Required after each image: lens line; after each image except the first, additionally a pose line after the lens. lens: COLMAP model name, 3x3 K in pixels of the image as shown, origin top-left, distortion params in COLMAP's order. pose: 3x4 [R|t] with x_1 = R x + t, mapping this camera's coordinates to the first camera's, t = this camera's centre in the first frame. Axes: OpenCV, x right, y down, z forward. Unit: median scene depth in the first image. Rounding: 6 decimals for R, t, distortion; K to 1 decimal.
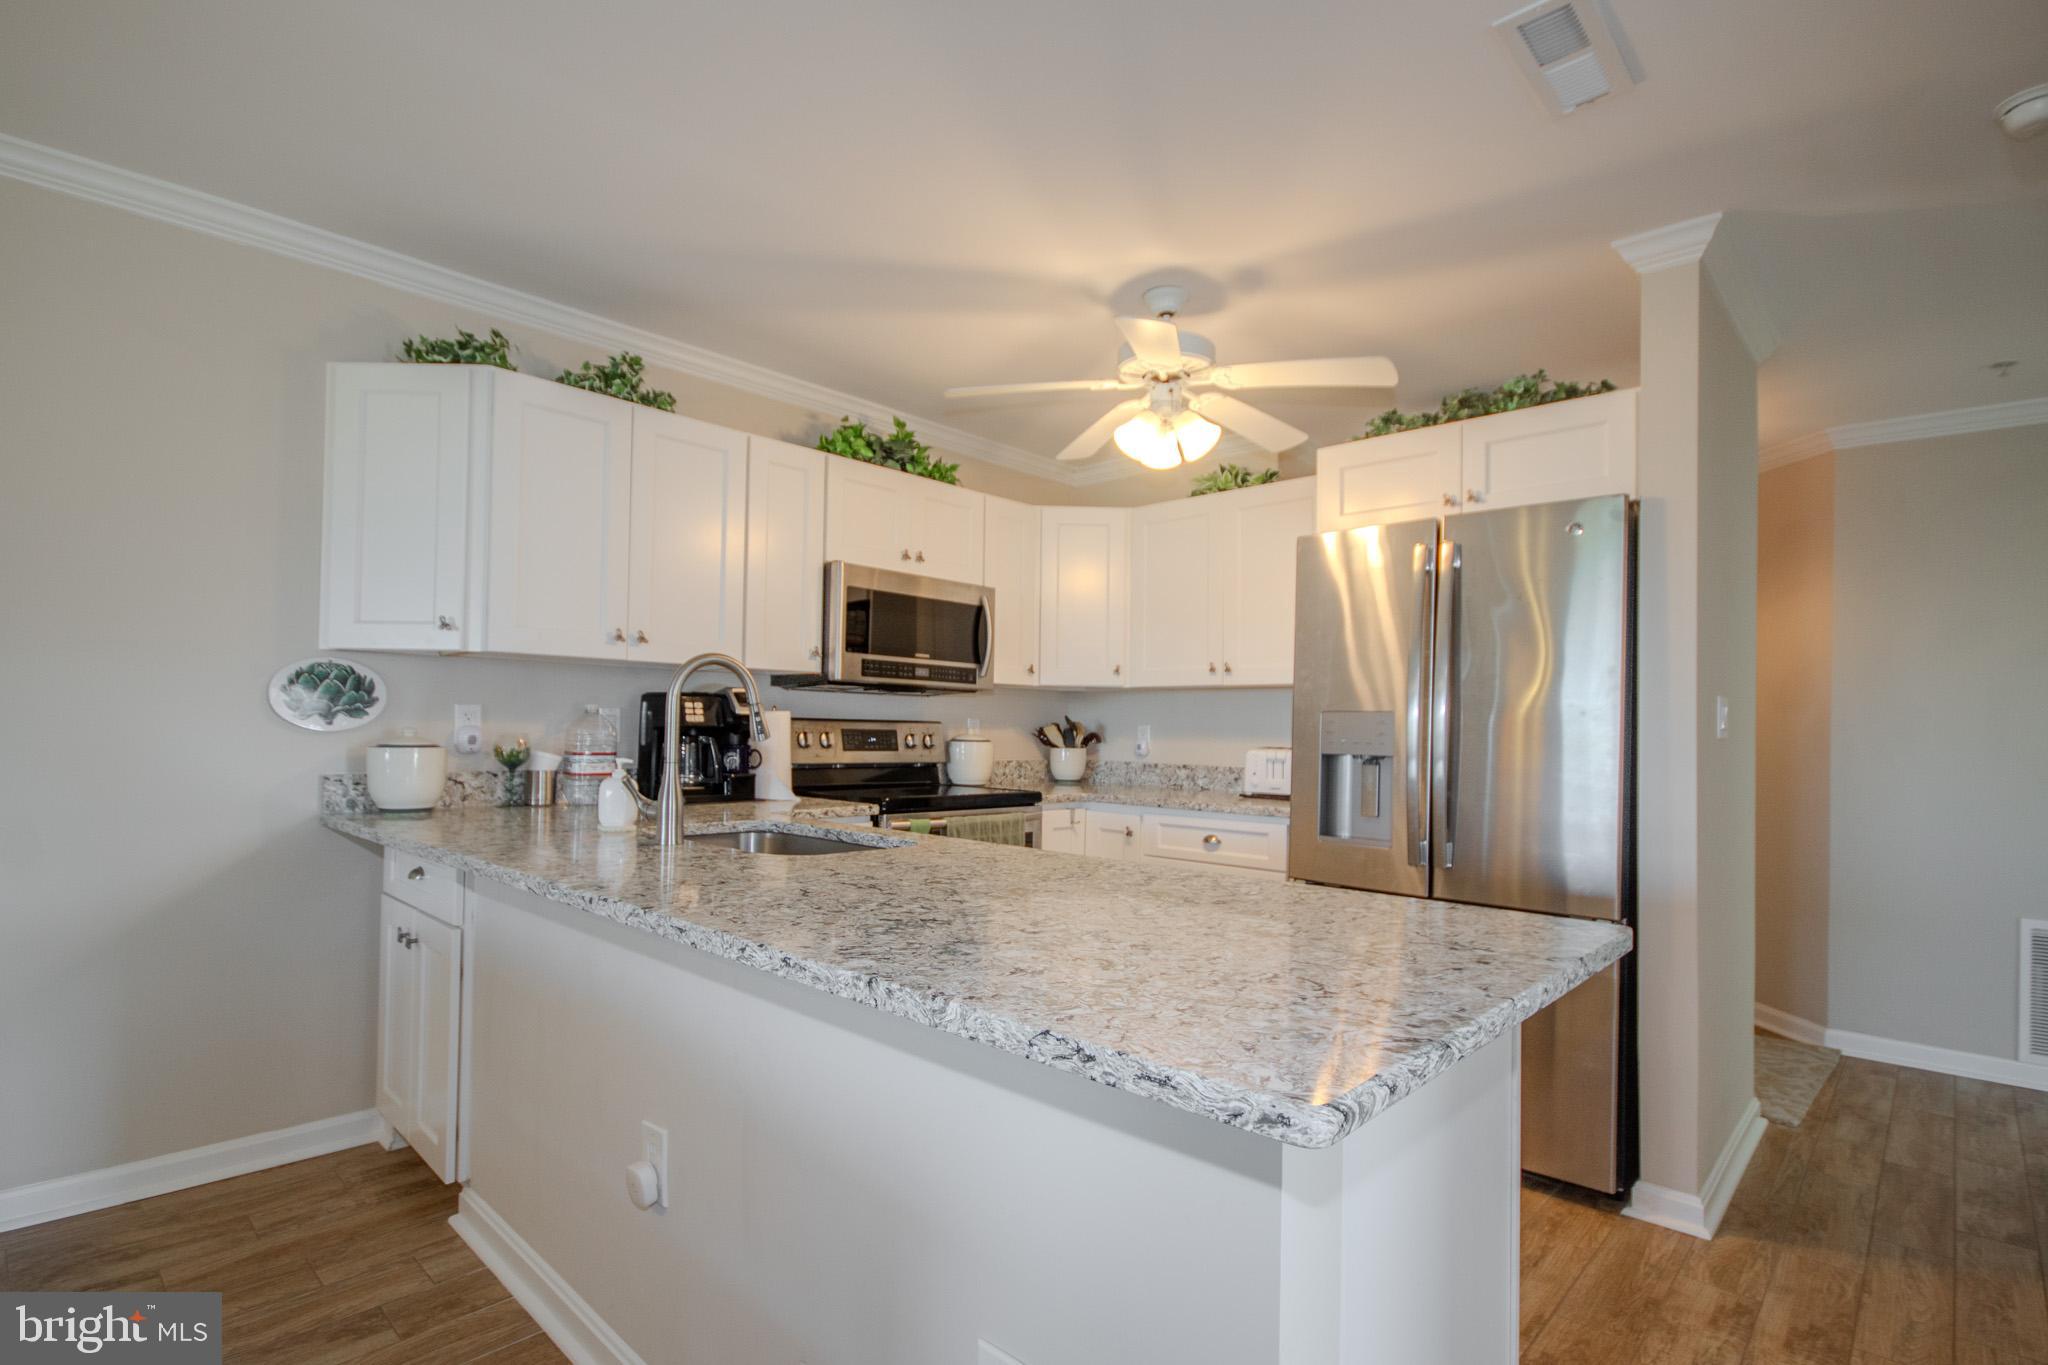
lens RADIAL K [[980.2, 0, 1022.1], [0, 980.2, 714.3], [0, 0, 1]] dist [0.009402, -0.011114]
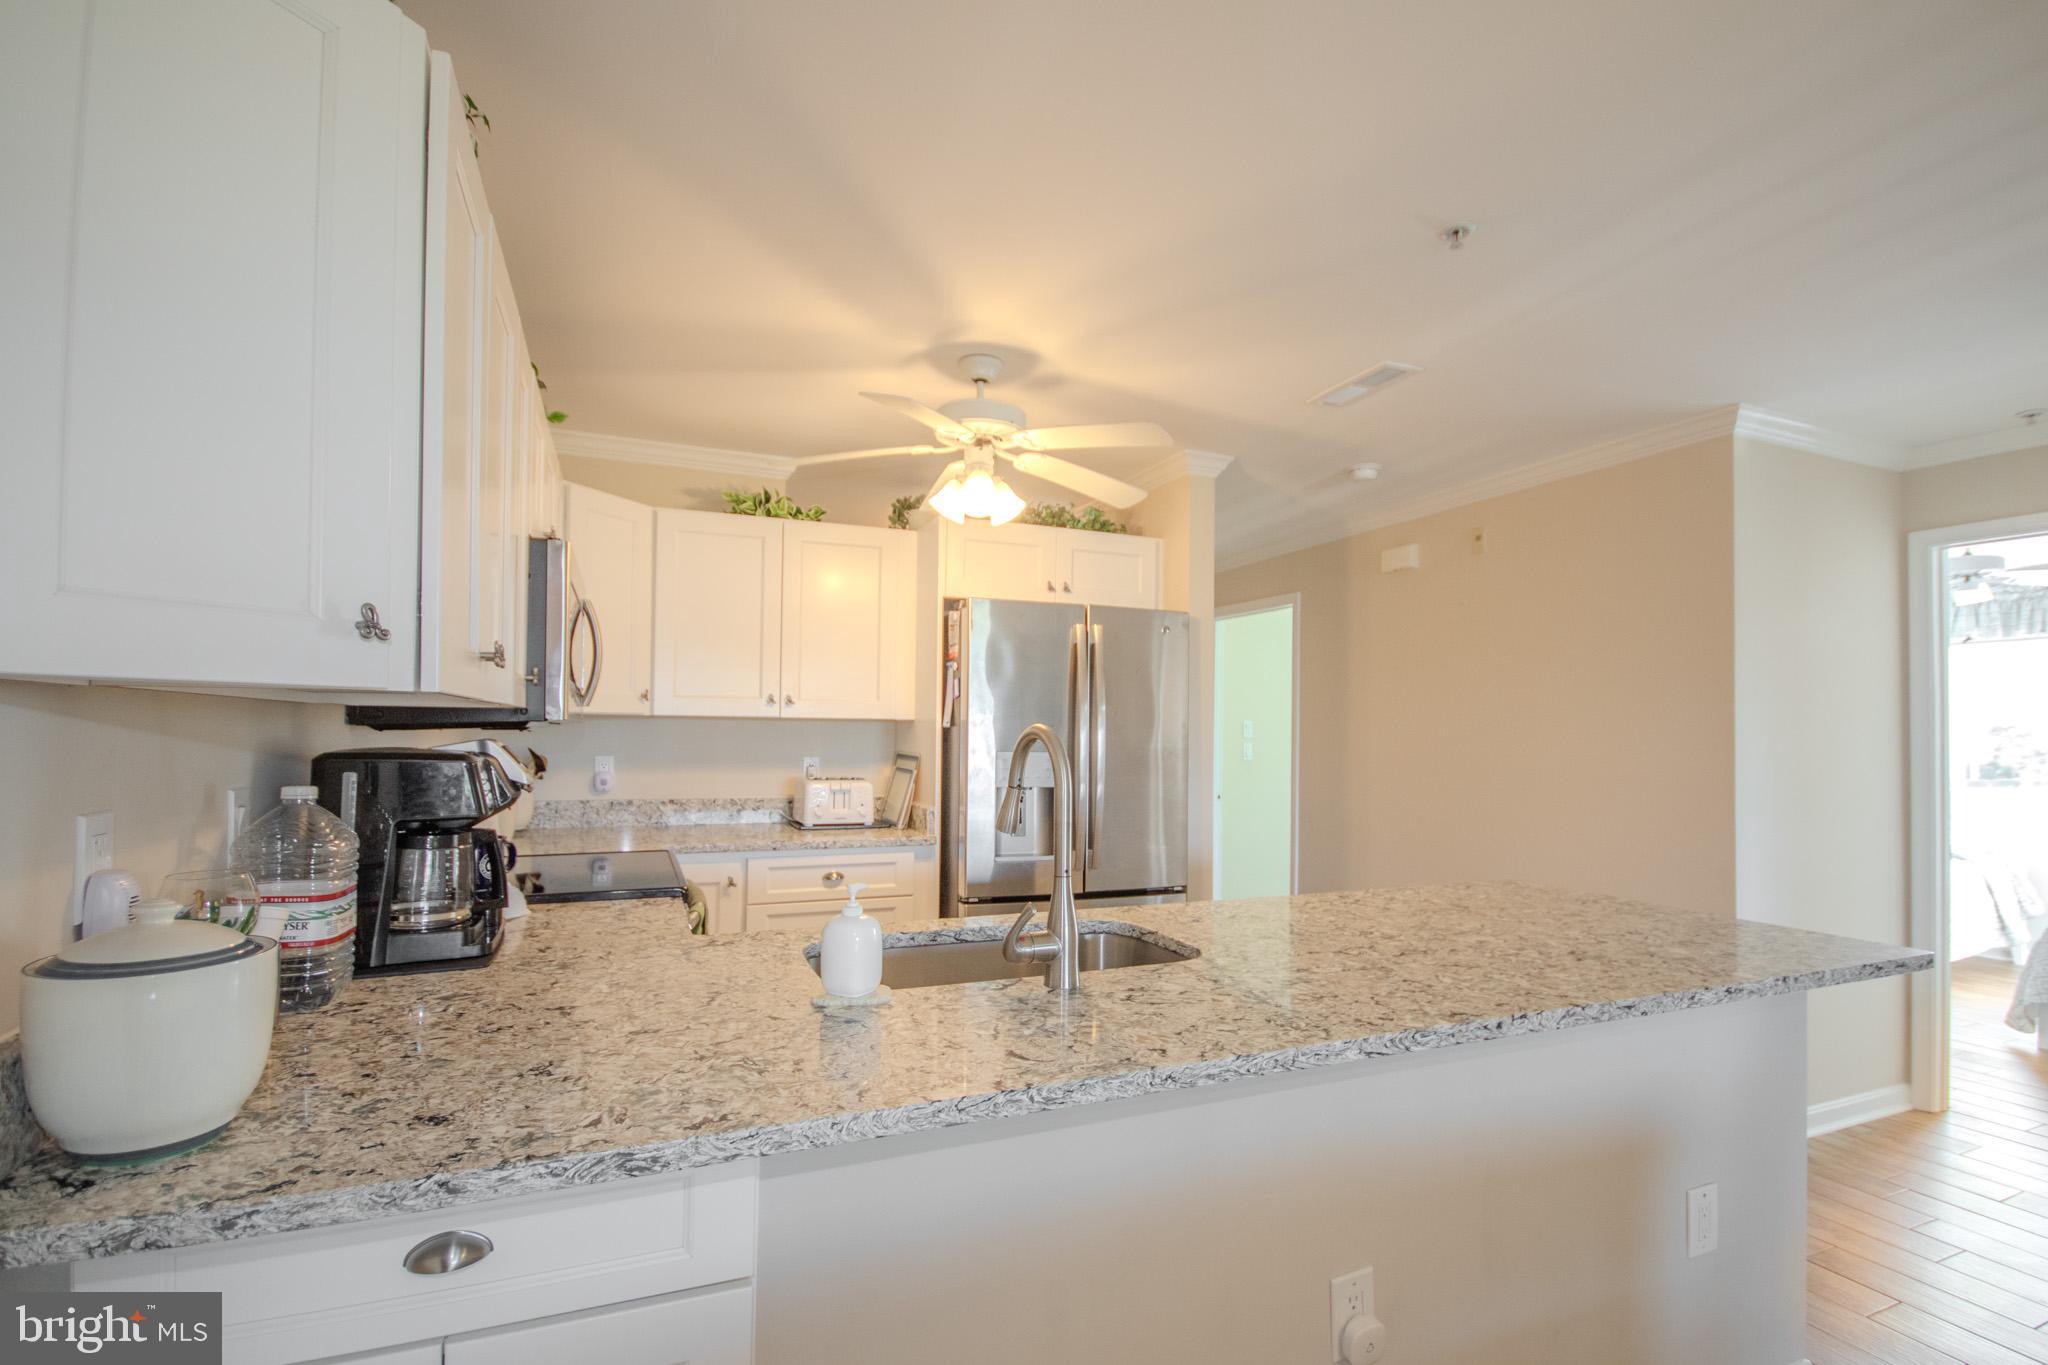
lens RADIAL K [[938.6, 0, 1025.7], [0, 938.6, 712.0], [0, 0, 1]] dist [-0.000851, -0.000181]
pose [[0.403343, 0.005761, 0.915031, -0.639465], [-0.018403, 0.999829, 0.001817, -0.047186], [-0.914864, -0.017572, 0.403380, 0.464428]]
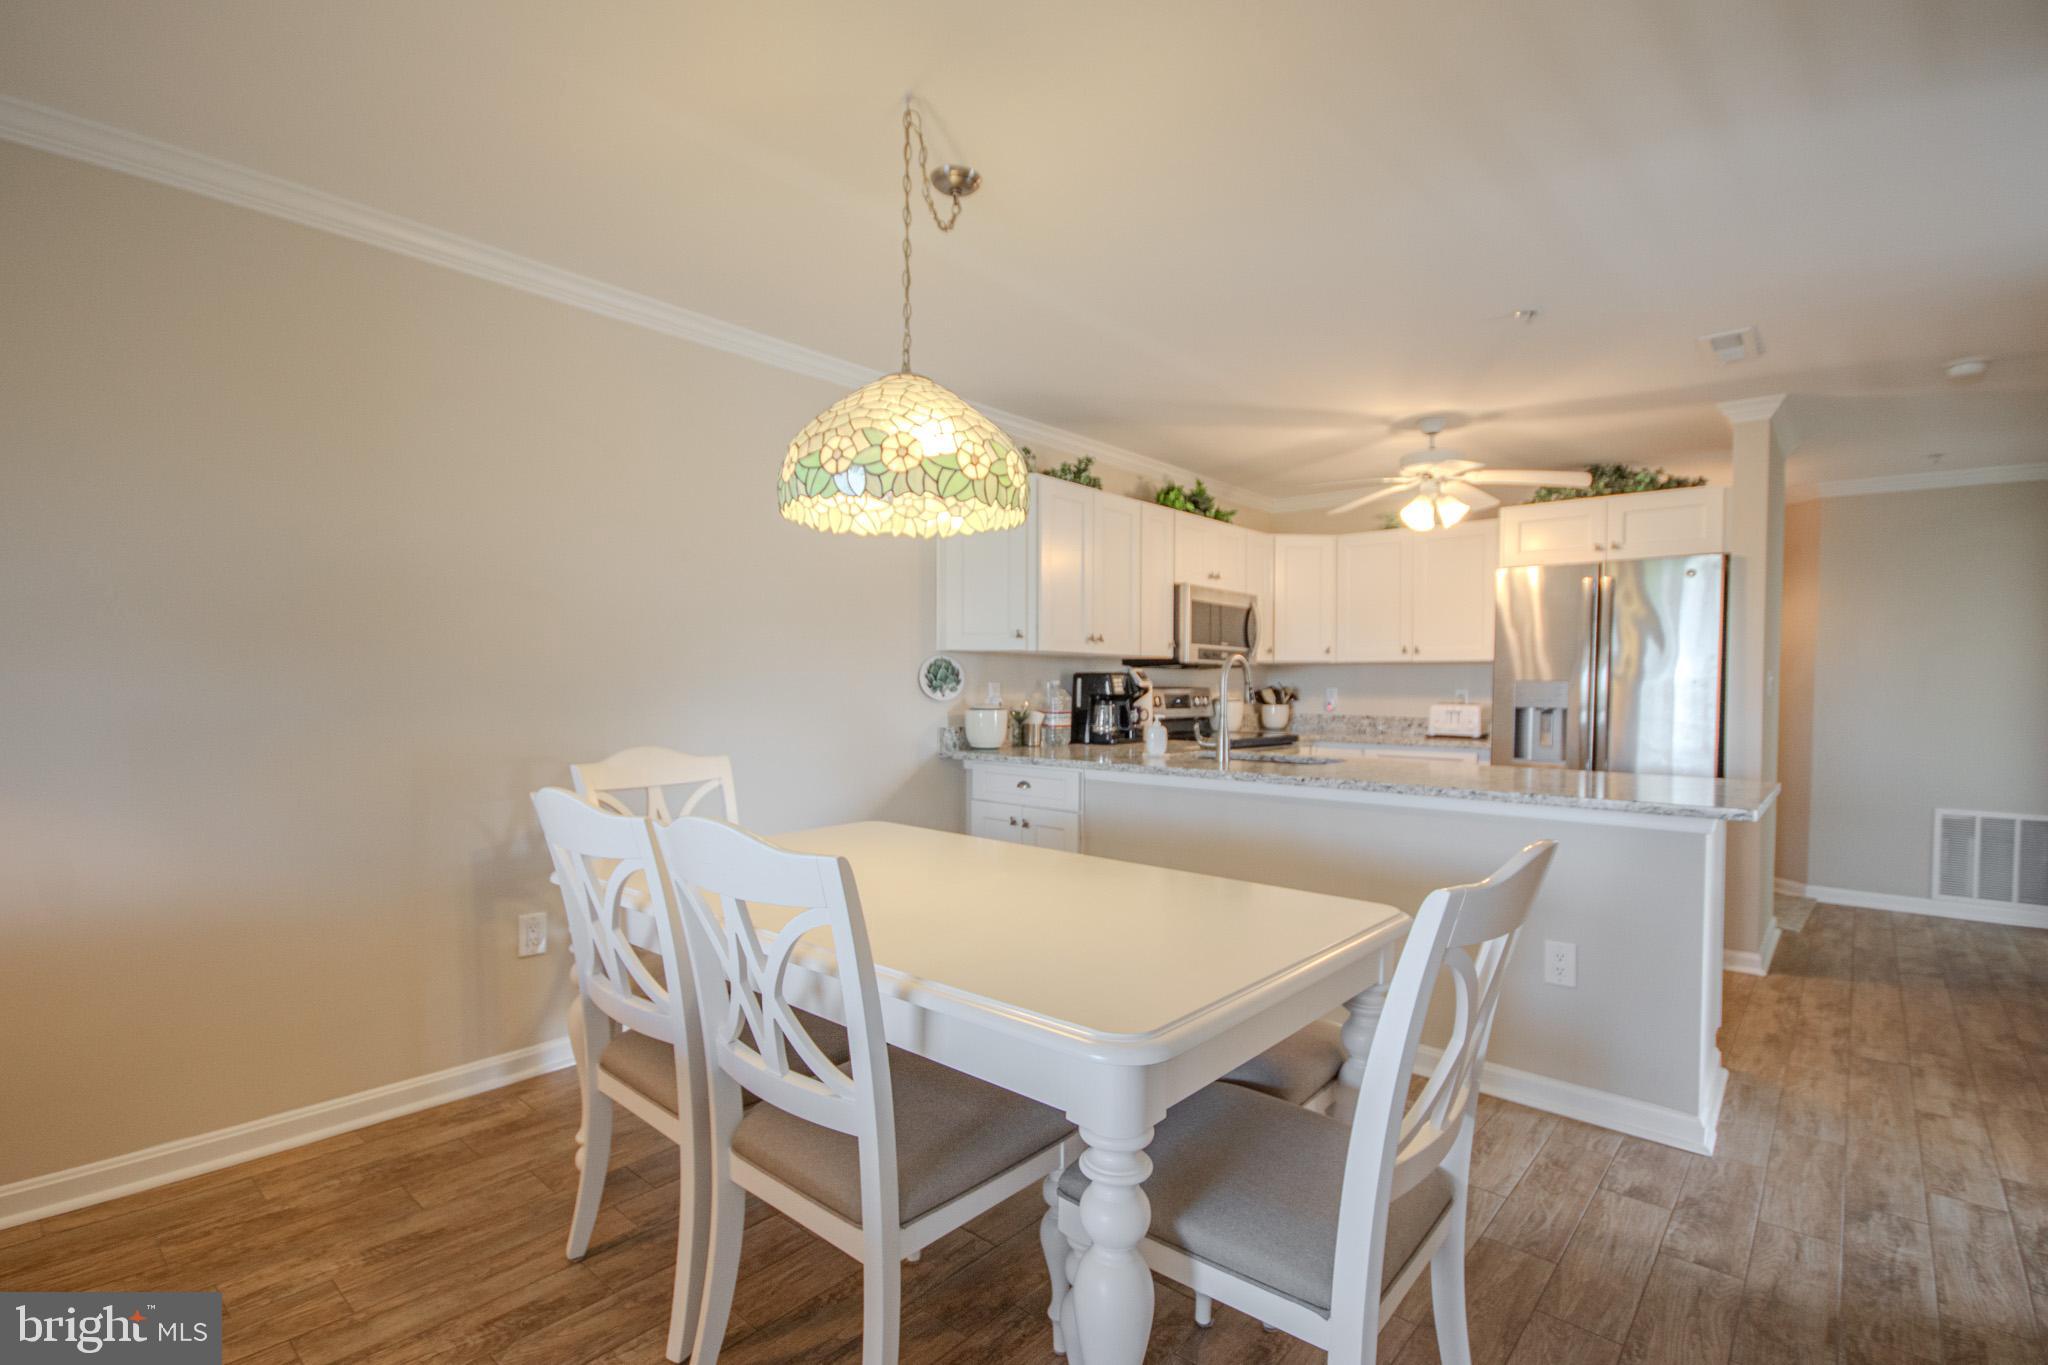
lens RADIAL K [[952.8, 0, 1018.7], [0, 952.8, 713.4], [0, 0, 1]] dist [-0.005254, -0.001146]
pose [[0.999457, -0.011759, 0.030774, -0.492738], [0.010385, 0.998958, 0.044443, -0.024322], [-0.031264, -0.044100, 0.998538, -0.463581]]
